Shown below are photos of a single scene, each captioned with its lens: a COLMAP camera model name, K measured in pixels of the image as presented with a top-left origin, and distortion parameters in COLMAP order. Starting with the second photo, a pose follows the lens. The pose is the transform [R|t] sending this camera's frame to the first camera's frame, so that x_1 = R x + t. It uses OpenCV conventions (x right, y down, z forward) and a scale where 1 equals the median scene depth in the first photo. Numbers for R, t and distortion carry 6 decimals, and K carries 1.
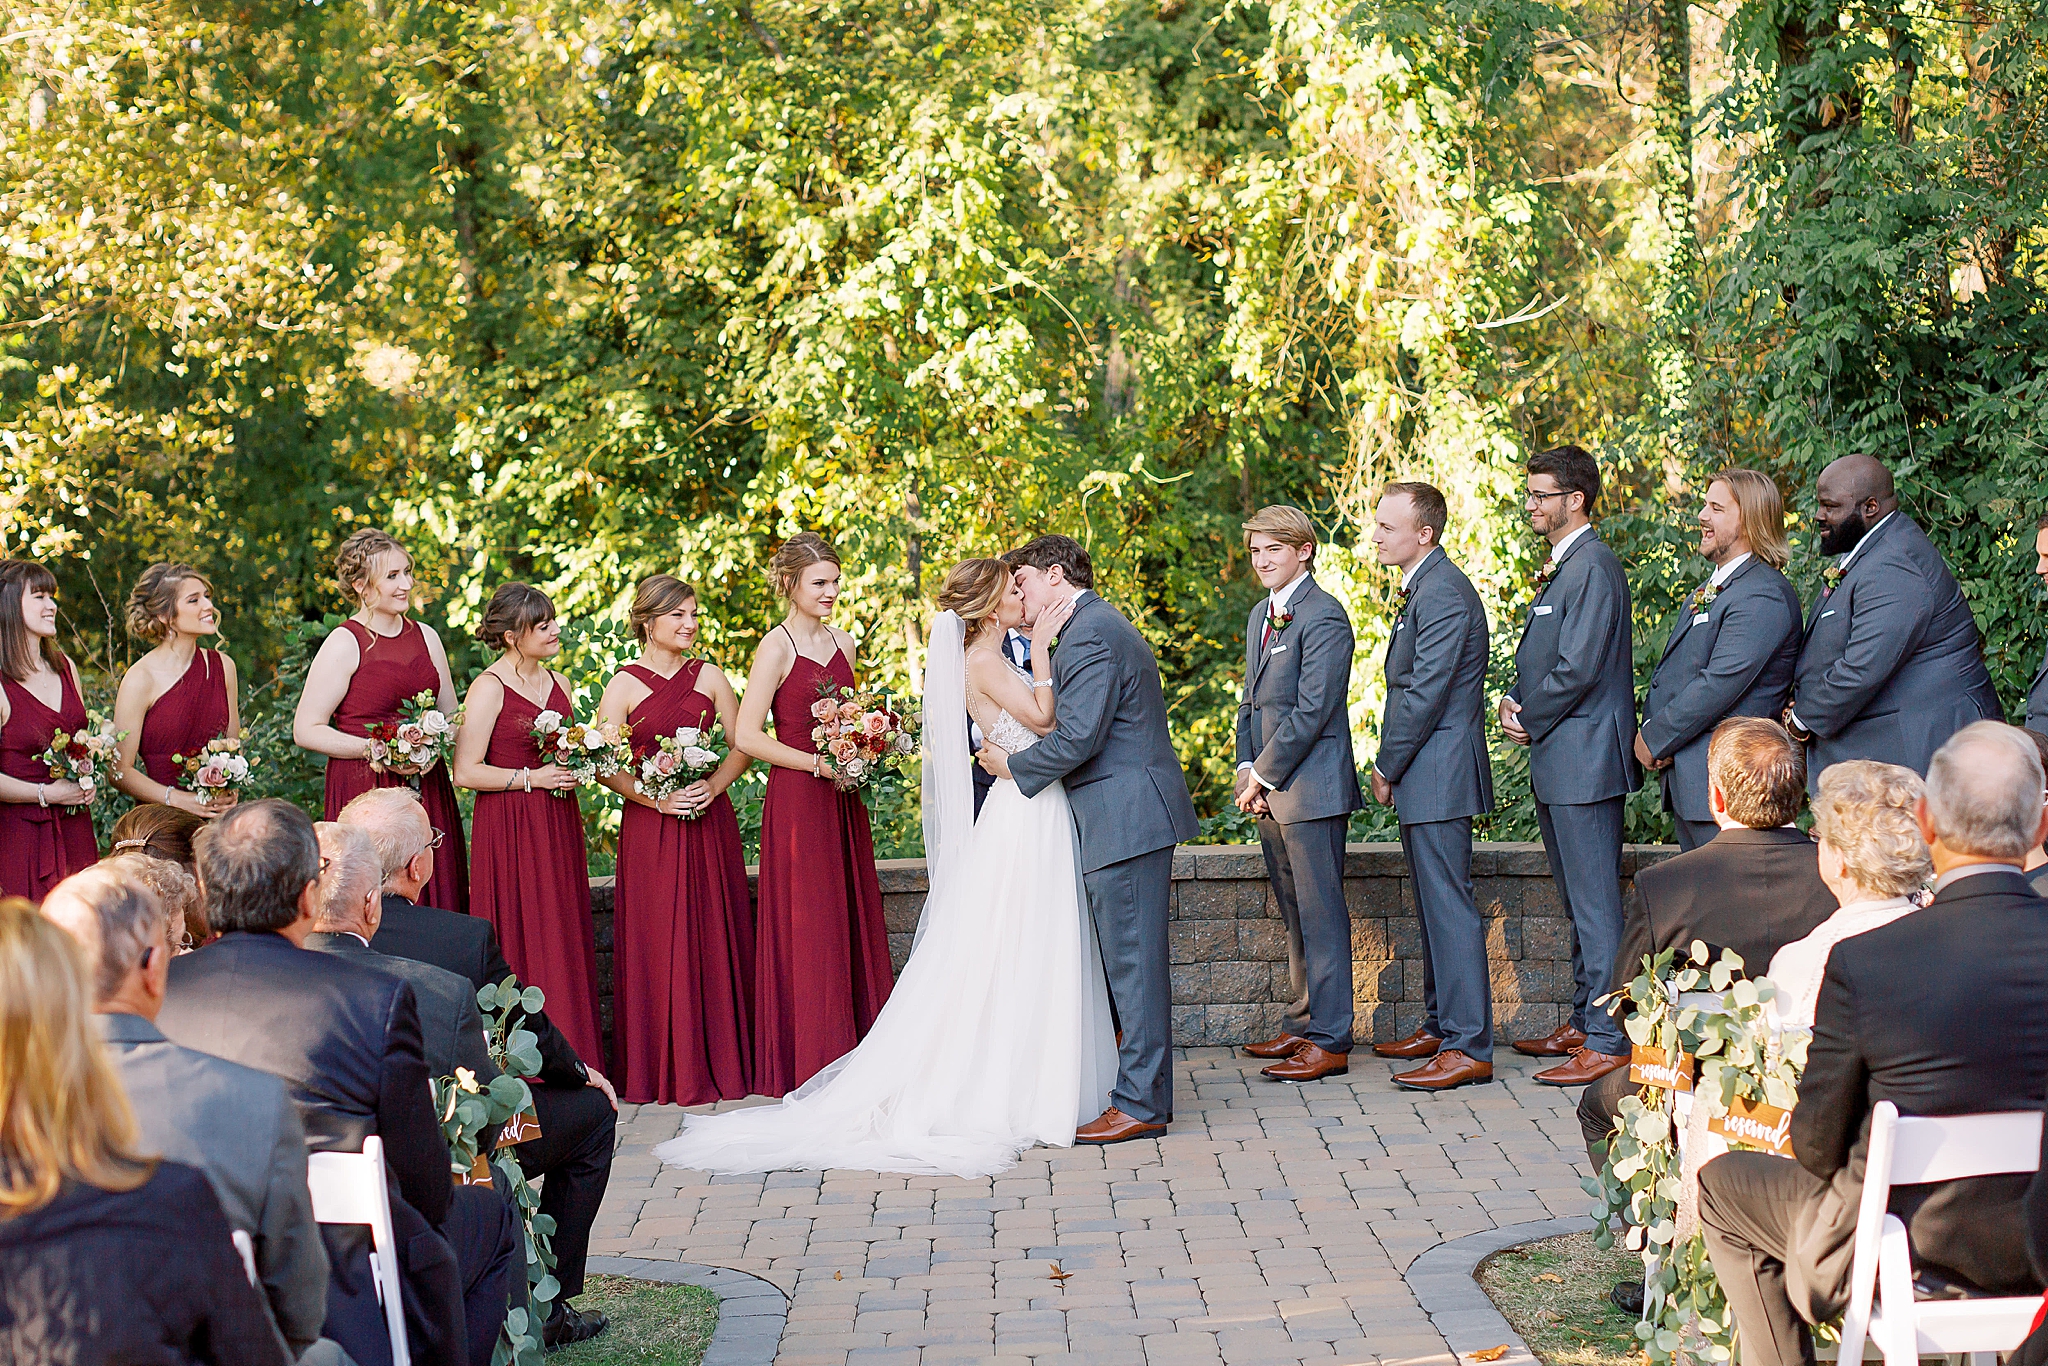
lens RADIAL K [[3192.6, 0, 1032.0], [0, 3192.6, 584.0], [0, 0, 1]] dist [-0.114055, 0.140395]
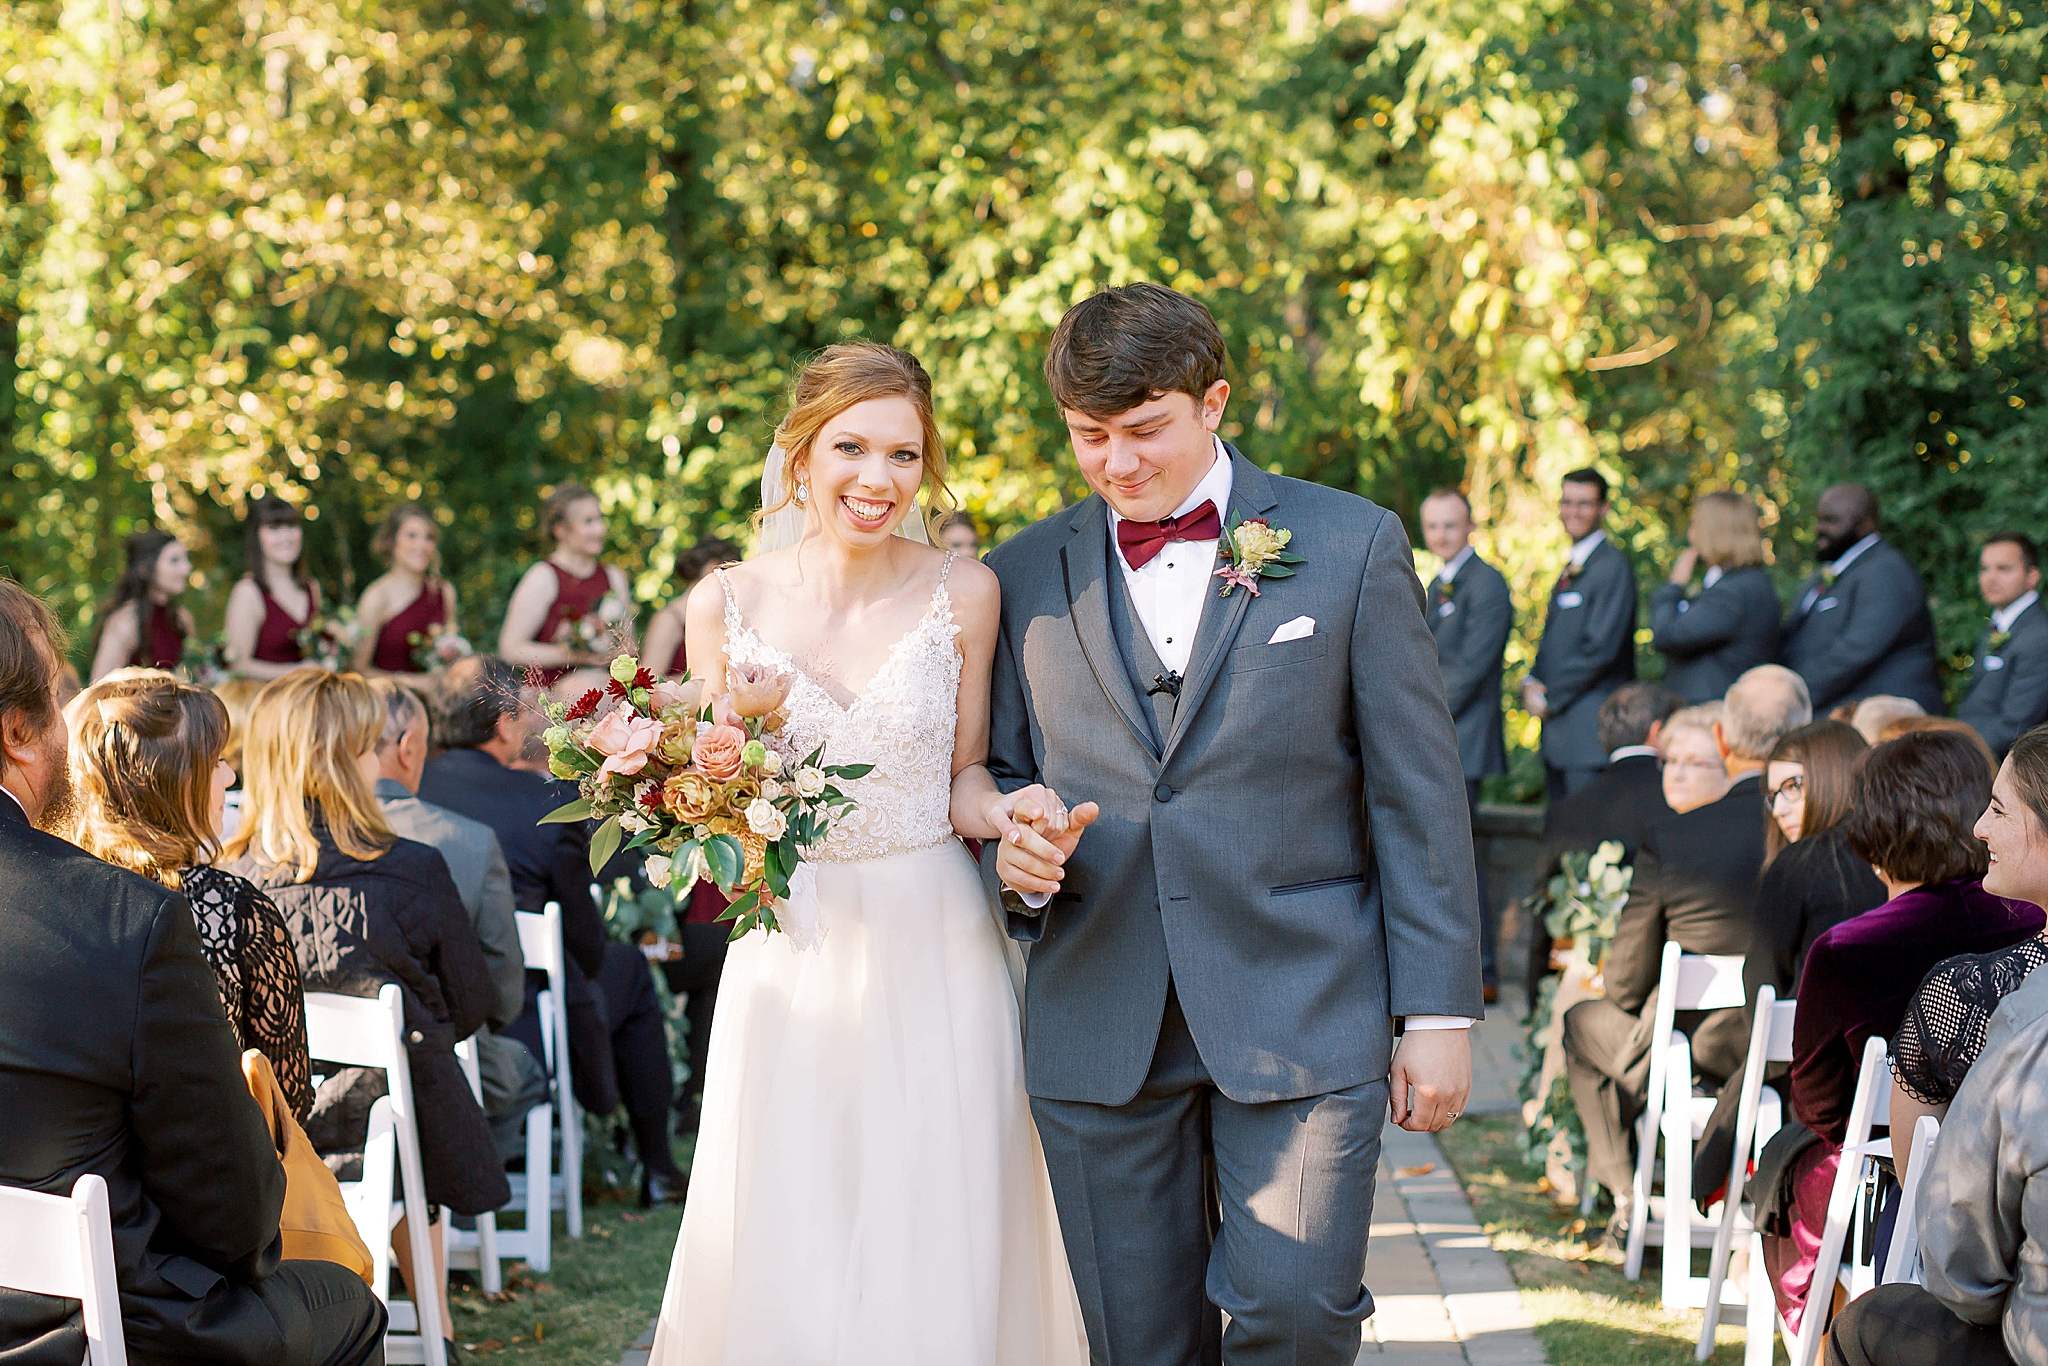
lens RADIAL K [[3271.7, 0, 1021.5], [0, 3271.7, 618.0], [0, 0, 1]] dist [-0.136819, 0.048039]
pose [[0.996443, 0.051846, -0.066430, 0.024178], [-0.051673, 0.998655, 0.004324, 0.010427], [0.066565, -0.000876, 0.997782, -0.116313]]
